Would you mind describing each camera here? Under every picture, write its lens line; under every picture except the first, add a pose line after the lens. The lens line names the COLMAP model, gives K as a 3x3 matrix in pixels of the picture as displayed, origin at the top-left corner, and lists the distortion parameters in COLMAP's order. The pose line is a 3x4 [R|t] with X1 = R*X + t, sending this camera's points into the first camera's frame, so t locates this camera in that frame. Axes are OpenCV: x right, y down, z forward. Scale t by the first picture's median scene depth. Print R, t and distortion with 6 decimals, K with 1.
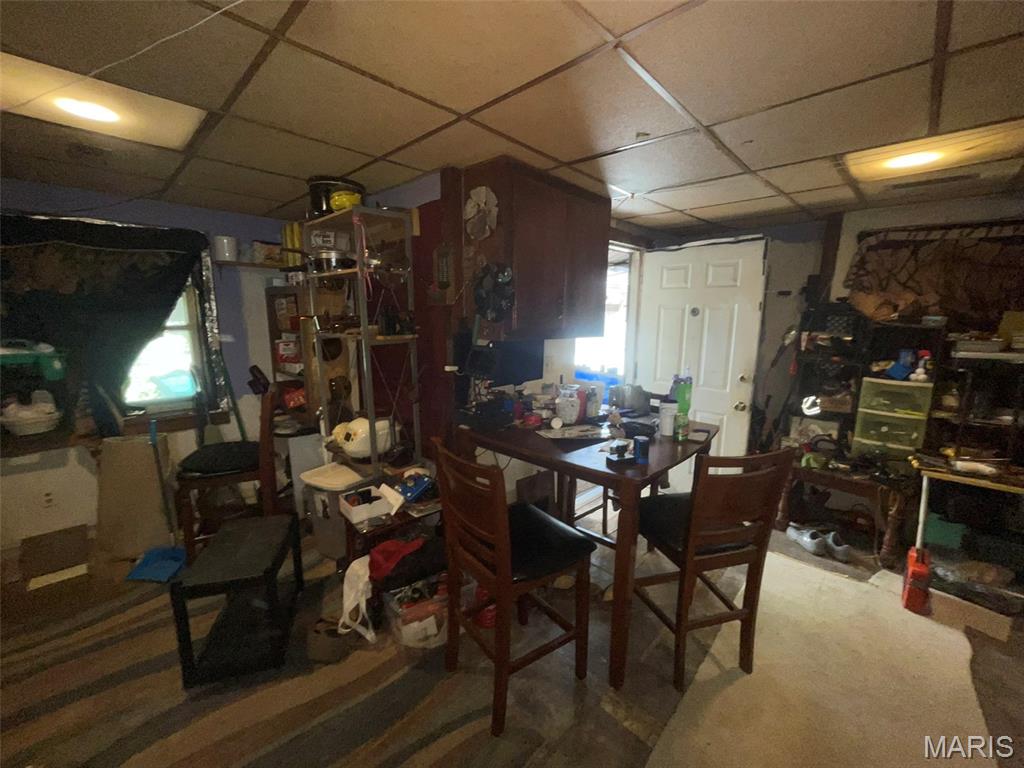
lens RADIAL K [[413.2, 0, 510.9], [0, 413.2, 385.2], [0, 0, 1]] dist [0.000342, -0.000291]
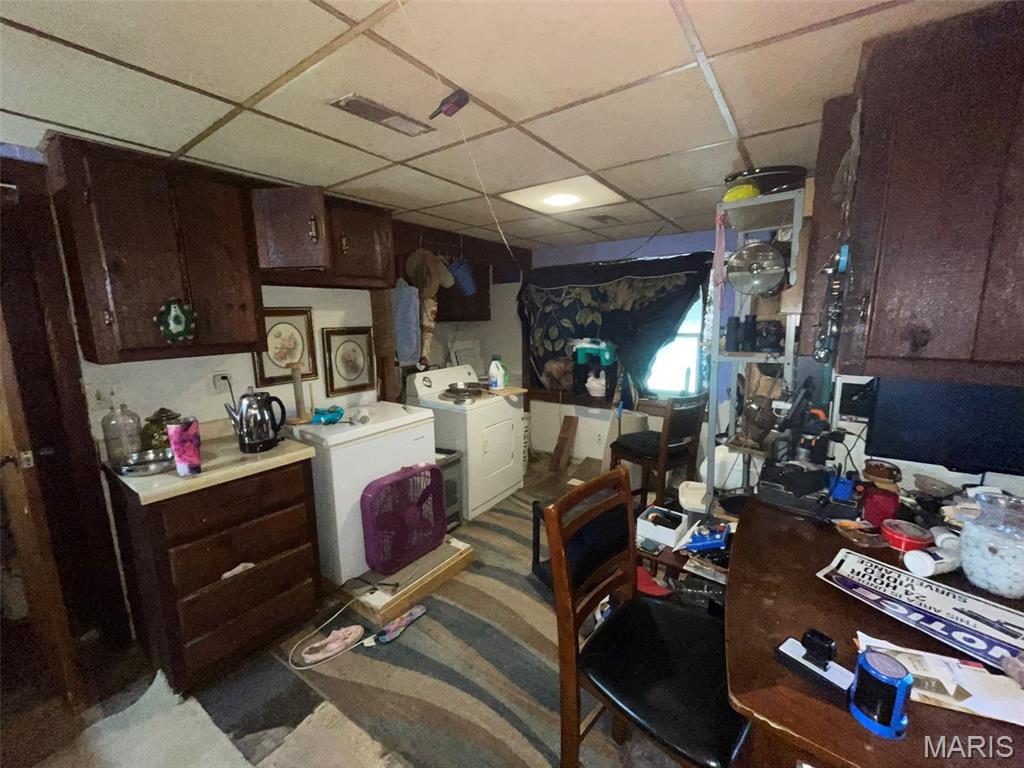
lens RADIAL K [[413.2, 0, 513.9], [0, 413.2, 385.3], [0, 0, 1]] dist [0.000342, -0.000291]
pose [[0.152804, 0.147530, -0.977183, 0.398280], [-0.160659, 0.979349, 0.122734, -0.074902], [0.975110, 0.138239, 0.173350, 0.390067]]
